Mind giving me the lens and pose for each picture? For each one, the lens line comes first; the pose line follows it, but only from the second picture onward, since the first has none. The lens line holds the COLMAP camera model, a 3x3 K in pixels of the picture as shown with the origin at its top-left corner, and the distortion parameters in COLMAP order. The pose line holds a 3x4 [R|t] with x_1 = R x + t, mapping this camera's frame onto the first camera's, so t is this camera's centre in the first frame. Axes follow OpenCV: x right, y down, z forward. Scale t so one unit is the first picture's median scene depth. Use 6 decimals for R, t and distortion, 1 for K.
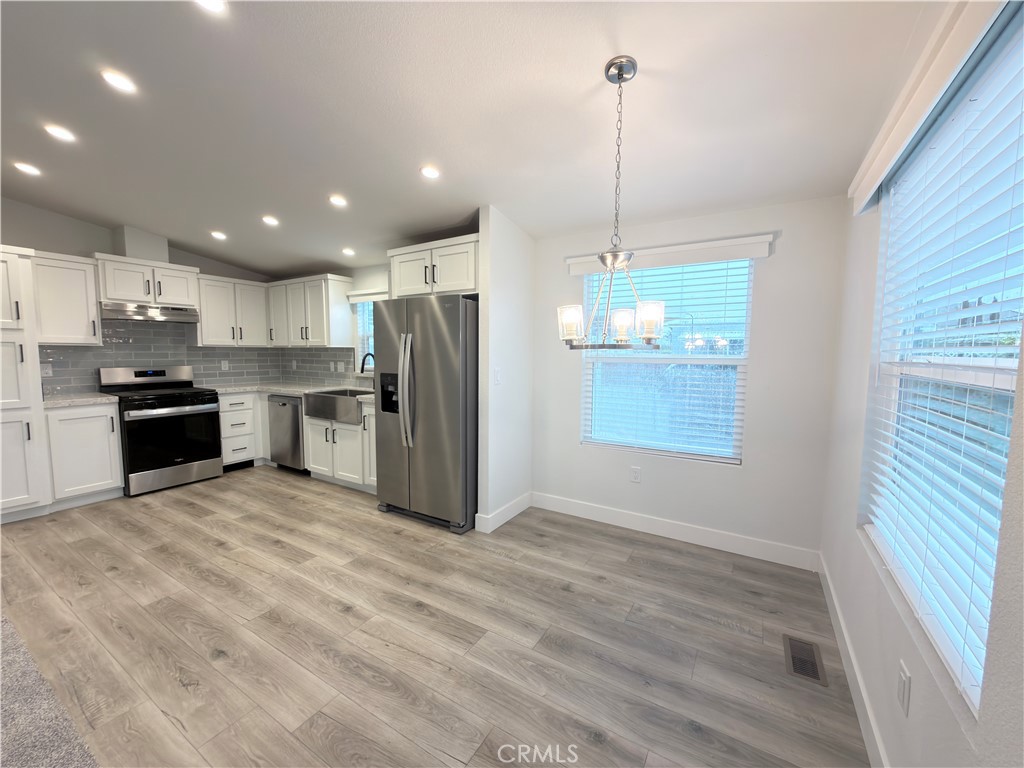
lens RADIAL K [[406.0, 0, 506.7], [0, 406.0, 387.3], [0, 0, 1]] dist [0.004081, -0.000880]
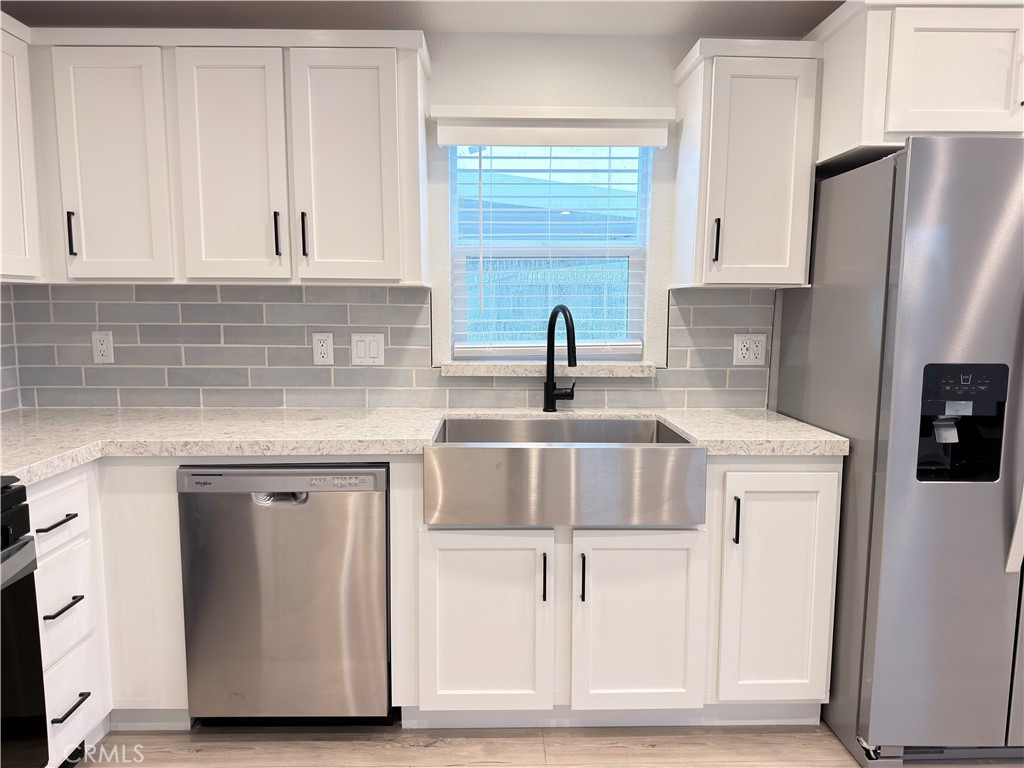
lens RADIAL K [[729.0, 0, 513.4], [0, 729.0, 387.2], [0, 0, 1]] dist [0.039630, -0.049968]
pose [[0.837364, -0.064838, 0.542786, -0.820144], [0.049046, 0.997847, 0.043533, -0.052469], [-0.544440, -0.009831, 0.838742, 0.619232]]
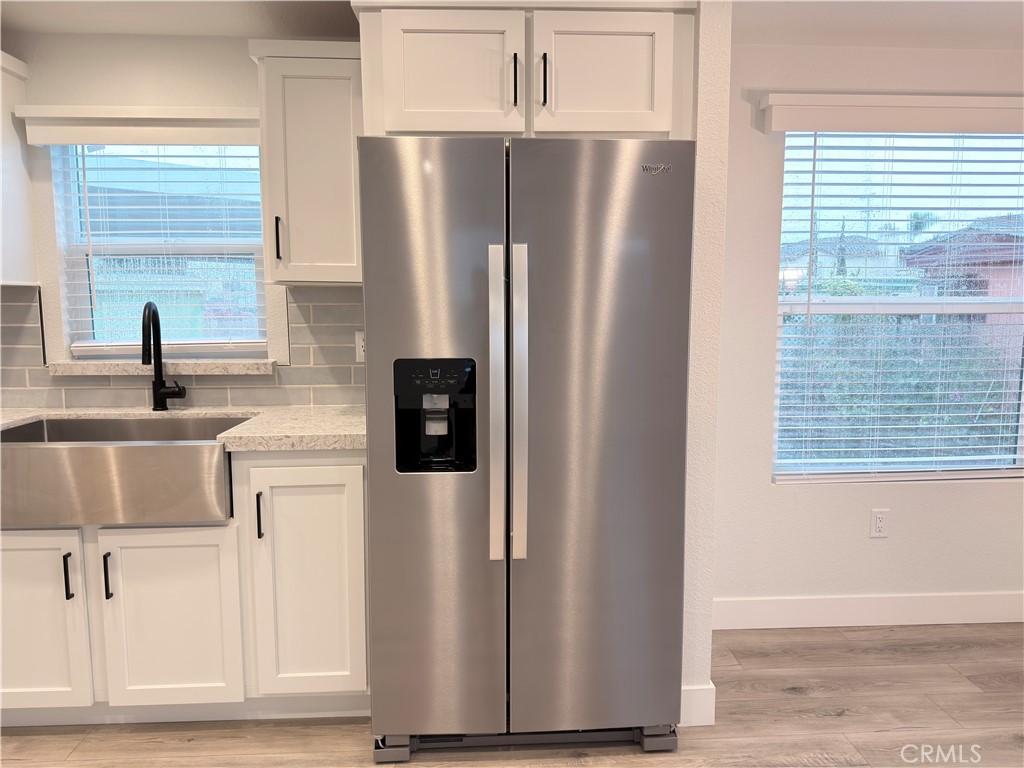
lens RADIAL K [[729.0, 0, 511.4], [0, 729.0, 385.1], [0, 0, 1]] dist [0.039630, -0.049968]
pose [[0.822118, -0.072250, 0.564715, -0.516730], [0.058092, 0.997383, 0.043036, -0.030425], [-0.566346, -0.002575, 0.824163, 0.407169]]
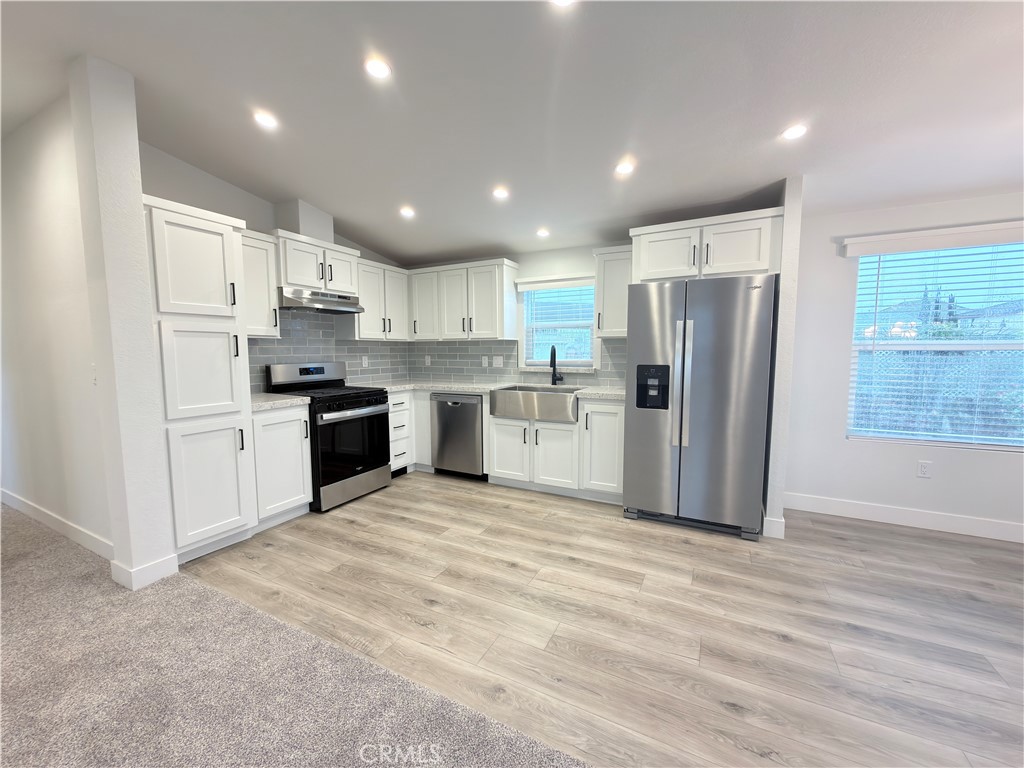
lens RADIAL K [[406.0, 0, 509.4], [0, 406.0, 386.7], [0, 0, 1]] dist [0.004081, -0.000880]
pose [[0.997132, -0.016977, 0.073754, -0.595984], [0.016710, 0.999851, 0.004233, 0.003820], [-0.073815, -0.002988, 0.997267, 0.113779]]
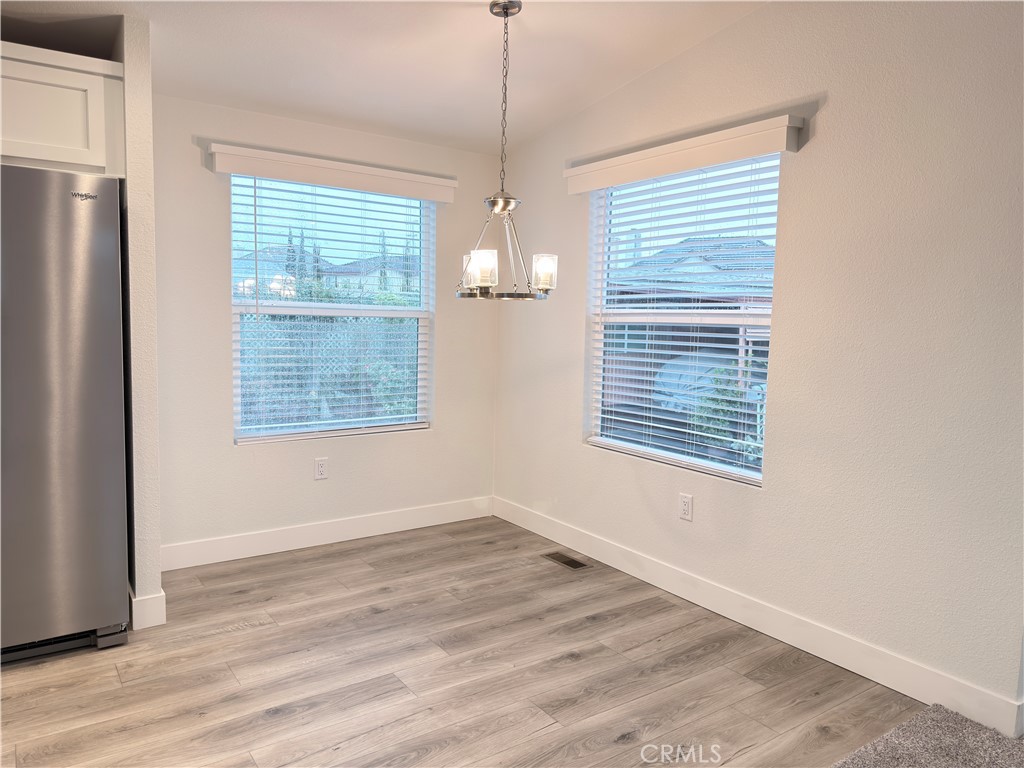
lens RADIAL K [[729.0, 0, 528.1], [0, 729.0, 379.4], [0, 0, 1]] dist [0.039630, -0.049968]
pose [[0.382267, -0.076345, 0.920893, -0.618011], [0.060125, 0.996524, 0.057657, 0.002709], [-0.922094, 0.033329, 0.385528, 0.128062]]
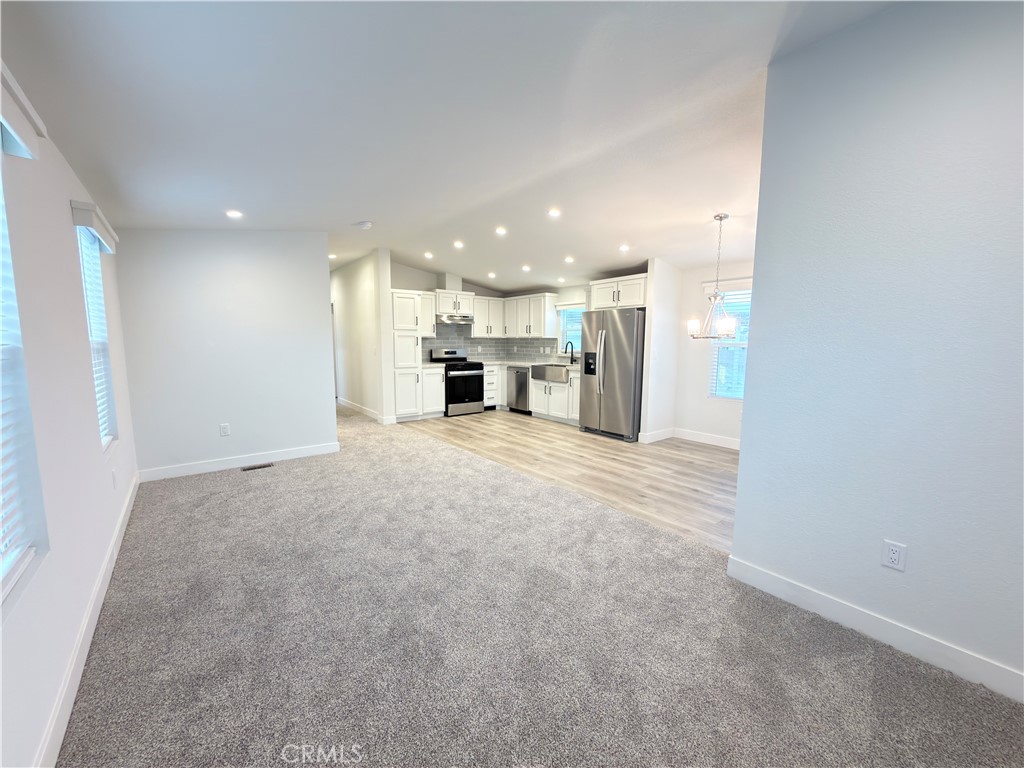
lens RADIAL K [[406.0, 0, 510.0], [0, 406.0, 387.6], [0, 0, 1]] dist [0.004081, -0.000880]
pose [[0.941423, 0.037703, -0.335114, -0.016741], [-0.028796, 0.999089, 0.031510, 0.064856], [0.335997, -0.020015, 0.941650, -0.708877]]
